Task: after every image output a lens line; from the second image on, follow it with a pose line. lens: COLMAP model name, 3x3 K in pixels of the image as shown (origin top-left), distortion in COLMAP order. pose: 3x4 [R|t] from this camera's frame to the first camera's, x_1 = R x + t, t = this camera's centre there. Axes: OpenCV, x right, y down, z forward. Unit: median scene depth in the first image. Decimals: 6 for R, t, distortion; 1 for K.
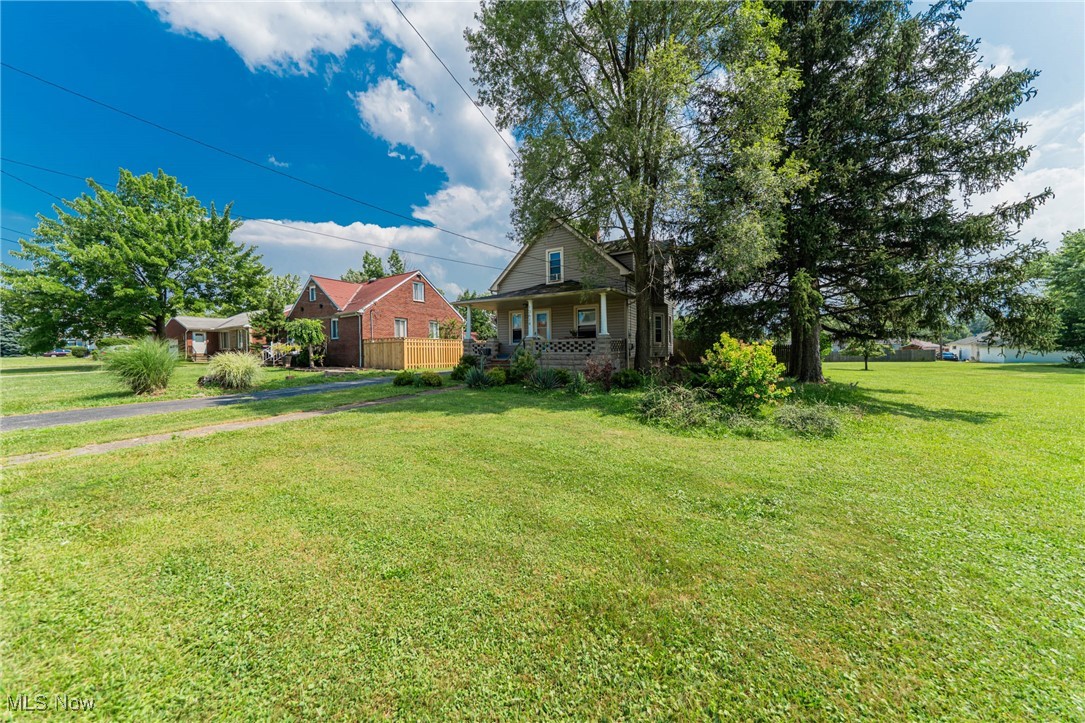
lens RADIAL K [[377.4, 0, 542.5], [0, 377.4, 361.5], [0, 0, 1]] dist [-0.000186, 0.000004]
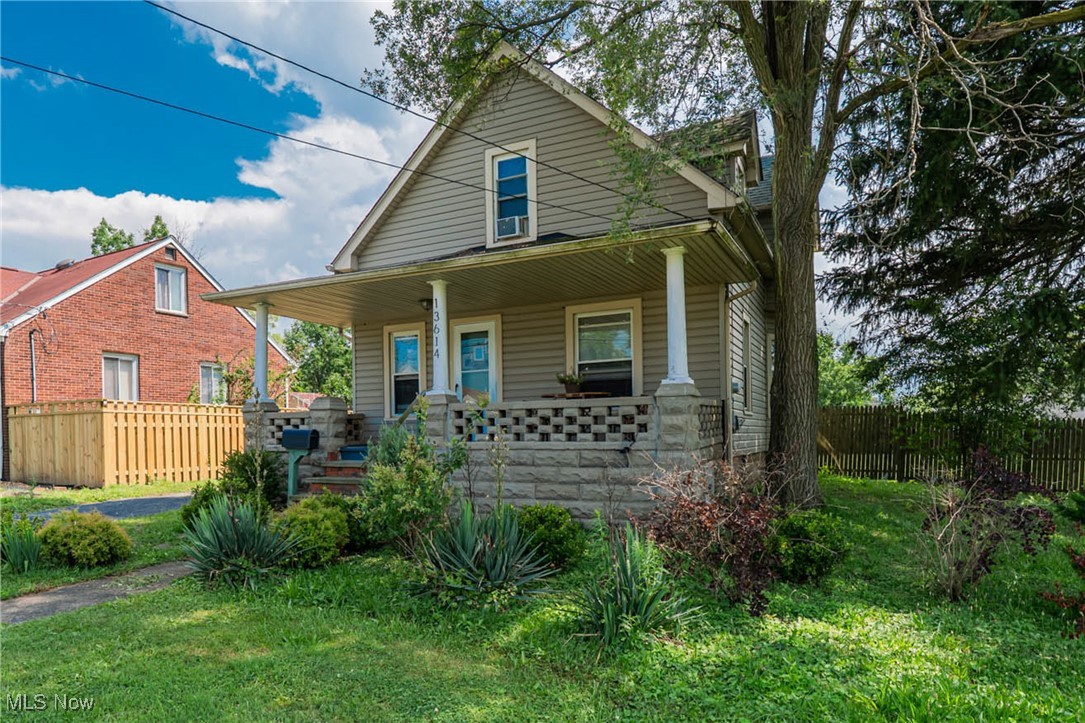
lens RADIAL K [[677.1, 0, 543.9], [0, 677.1, 446.0], [0, 0, 1]] dist [-0.000531, -0.000132]
pose [[0.996129, -0.006363, 0.087672, 0.006325], [0.006827, 0.999964, -0.004991, -0.015501], [-0.087637, 0.005570, 0.996137, 0.374661]]
